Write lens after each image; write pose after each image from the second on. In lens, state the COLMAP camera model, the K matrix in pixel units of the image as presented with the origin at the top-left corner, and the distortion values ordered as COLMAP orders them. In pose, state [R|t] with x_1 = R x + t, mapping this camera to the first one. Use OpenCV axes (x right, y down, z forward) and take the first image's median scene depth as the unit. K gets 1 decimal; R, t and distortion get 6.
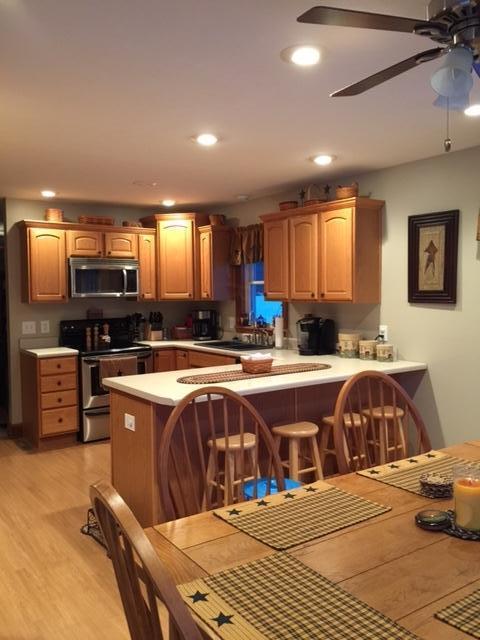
lens RADIAL K [[558.0, 0, 240.0], [0, 558.0, 320.0], [0, 0, 1]] dist [-0.003158, -0.007579]
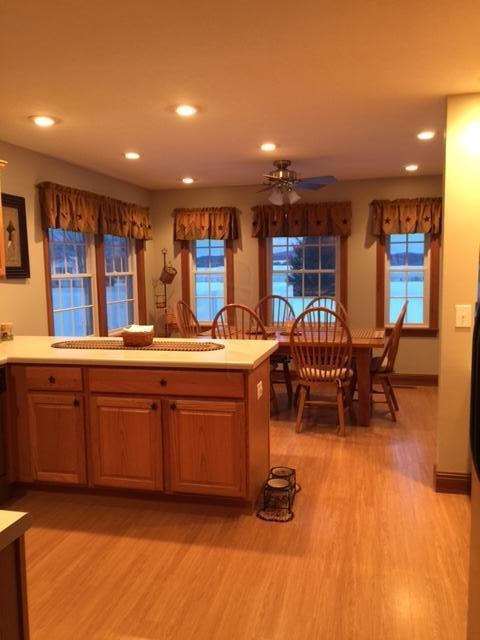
lens RADIAL K [[558.0, 0, 240.0], [0, 558.0, 320.0], [0, 0, 1]] dist [-0.003158, -0.007579]
pose [[-0.661327, -0.056678, 0.747954, -0.876912], [0.061714, 0.989649, 0.129560, -0.071545], [-0.747555, 0.131841, -0.650983, 1.579914]]
